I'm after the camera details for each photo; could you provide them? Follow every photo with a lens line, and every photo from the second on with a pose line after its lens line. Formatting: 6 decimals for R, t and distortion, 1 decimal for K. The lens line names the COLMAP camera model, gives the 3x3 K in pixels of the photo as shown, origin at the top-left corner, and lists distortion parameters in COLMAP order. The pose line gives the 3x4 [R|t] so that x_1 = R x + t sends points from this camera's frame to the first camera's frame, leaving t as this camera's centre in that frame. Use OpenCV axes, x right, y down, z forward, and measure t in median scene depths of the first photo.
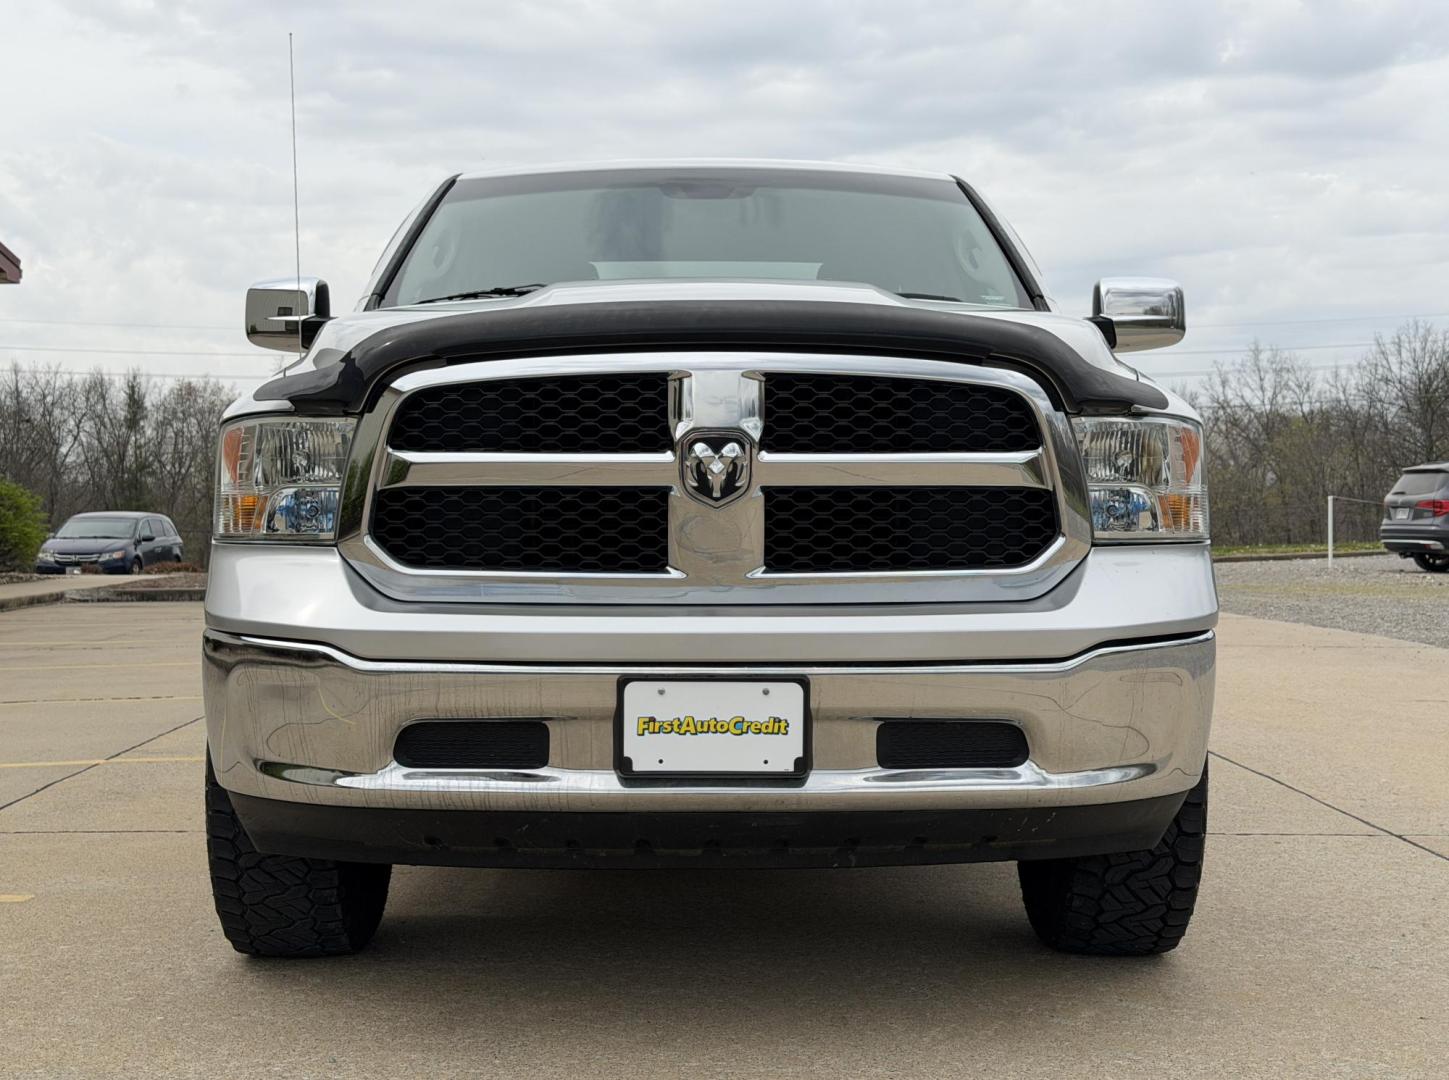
lens RADIAL K [[2051.4, 0, 719.3], [0, 2051.4, 571.3], [0, 0, 1]] dist [0.123141, 0.056258]
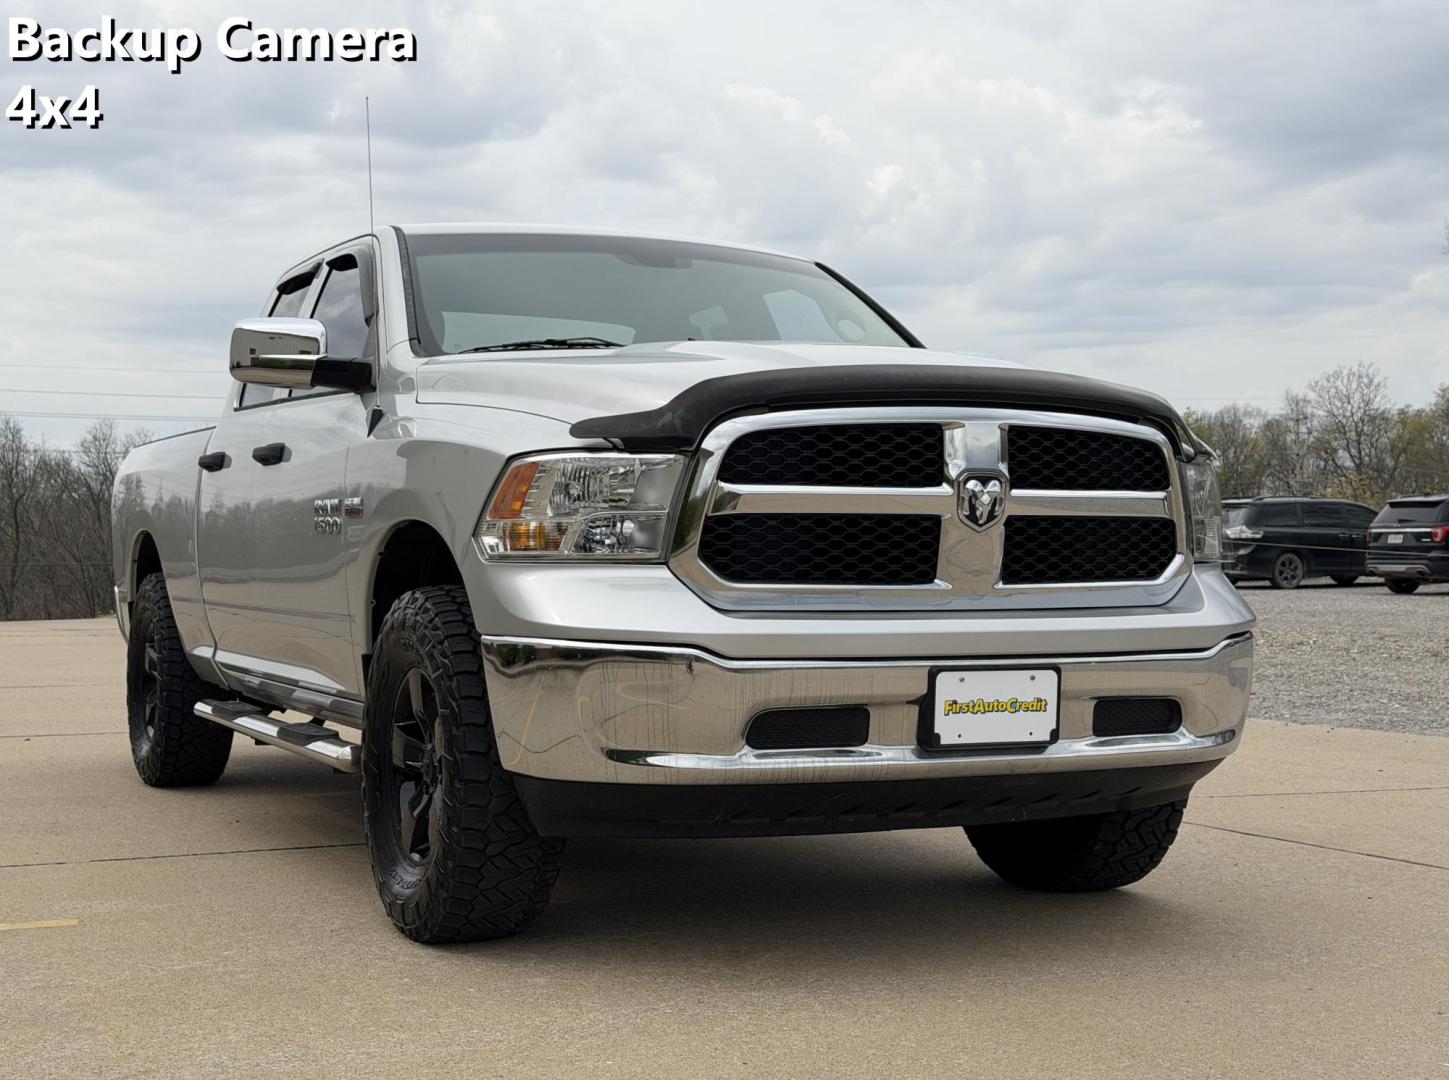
lens RADIAL K [[2051.4, 0, 719.3], [0, 2051.4, 571.3], [0, 0, 1]] dist [0.123141, 0.056258]
pose [[0.910405, -0.002588, 0.413711, -0.641863], [0.011845, 0.999734, -0.019813, 0.015208], [-0.413549, 0.022938, 0.910193, -0.069961]]
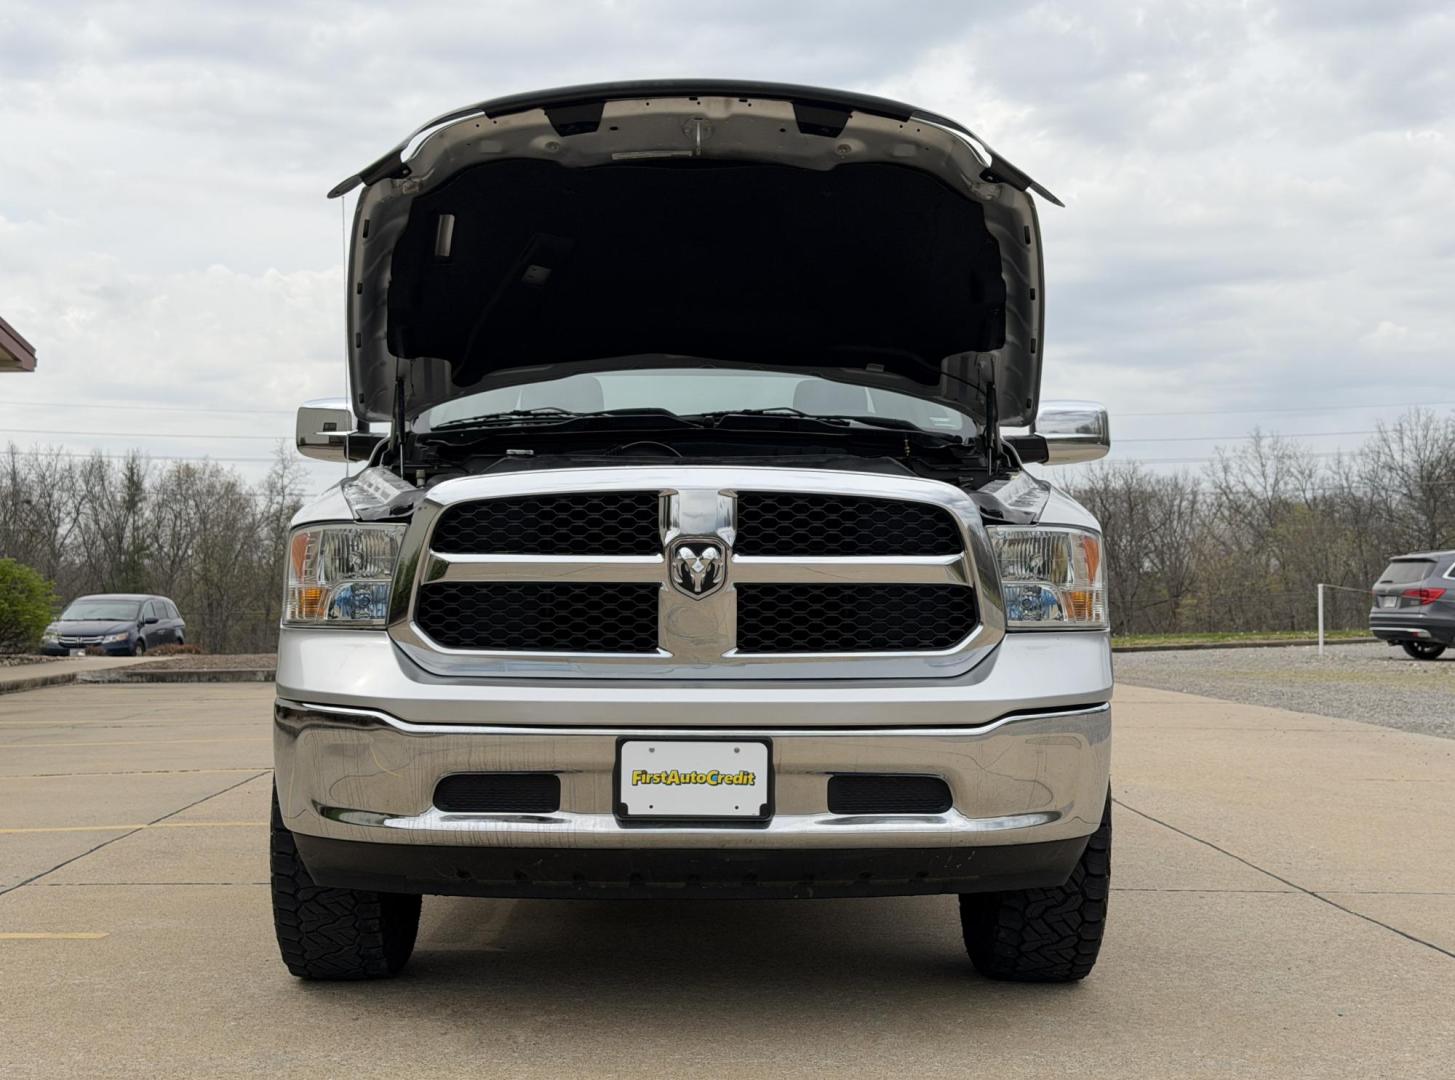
lens RADIAL K [[2094.0, 0, 721.0], [0, 2094.0, 567.4], [0, 0, 1]] dist [0.121138, -0.021756]
pose [[0.999992, 0.004119, 0.000119, 0.011960], [-0.004110, 0.999105, -0.042097, 0.002039], [-0.000292, 0.042097, 0.999114, -0.246579]]
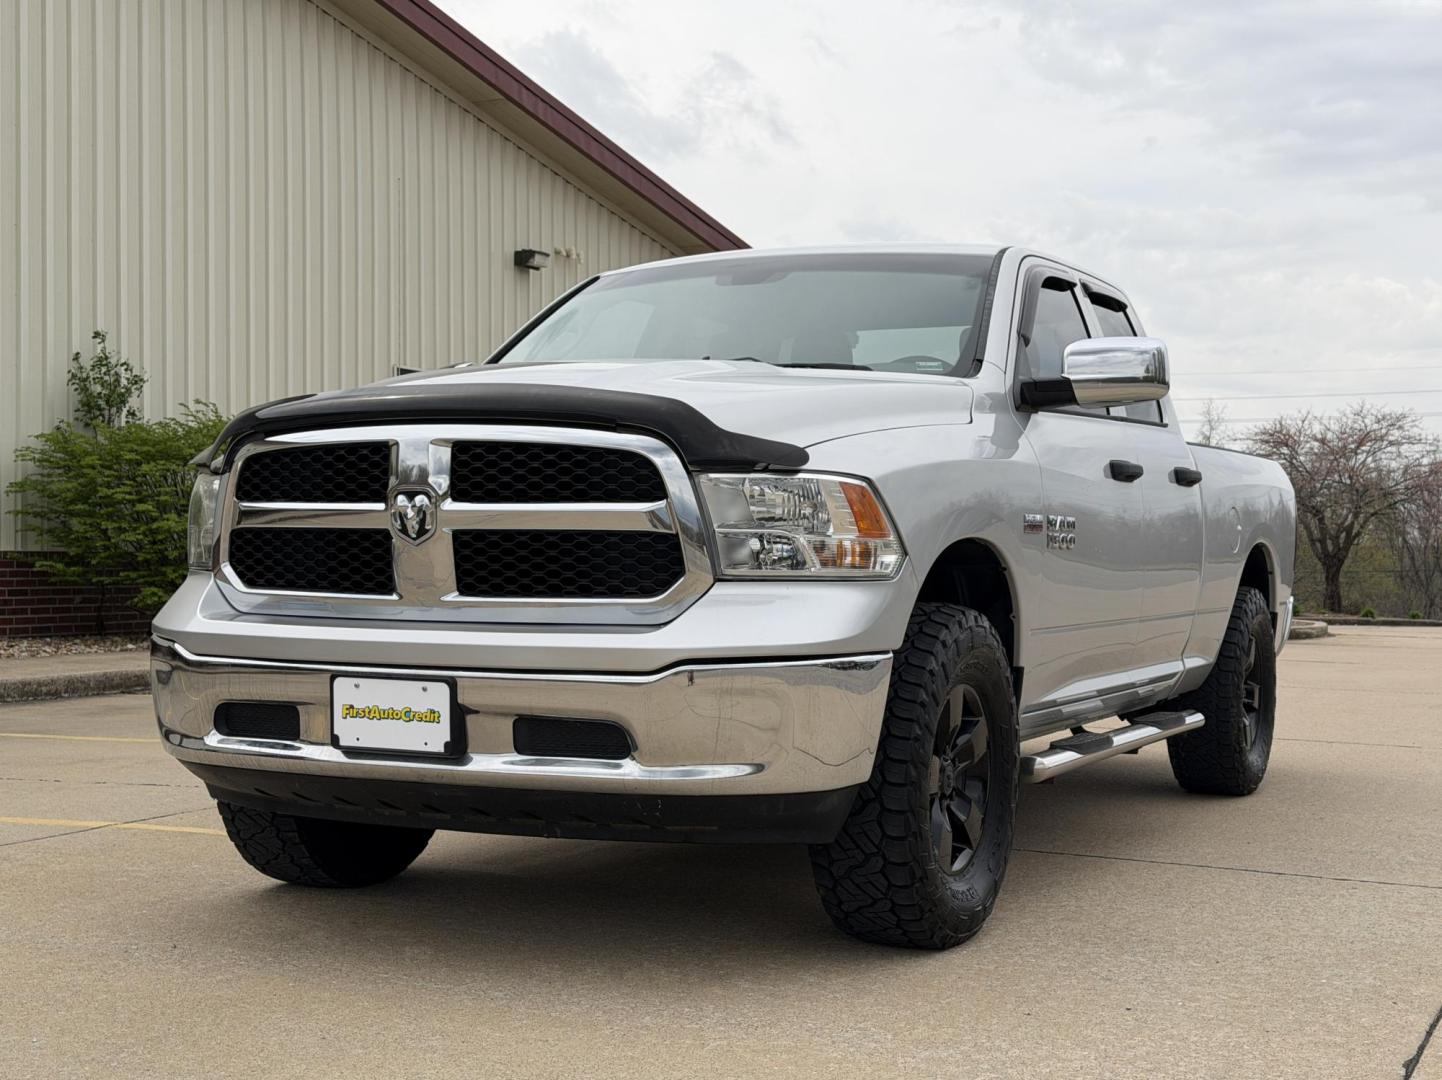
lens RADIAL K [[2041.5, 0, 715.8], [0, 2041.5, 571.2], [0, 0, 1]] dist [0.123141, 0.056258]
pose [[0.893401, 0.015595, -0.448989, 0.721249], [-0.024523, 0.999600, -0.014077, -0.001355], [0.448590, 0.023587, 0.893426, -0.061670]]
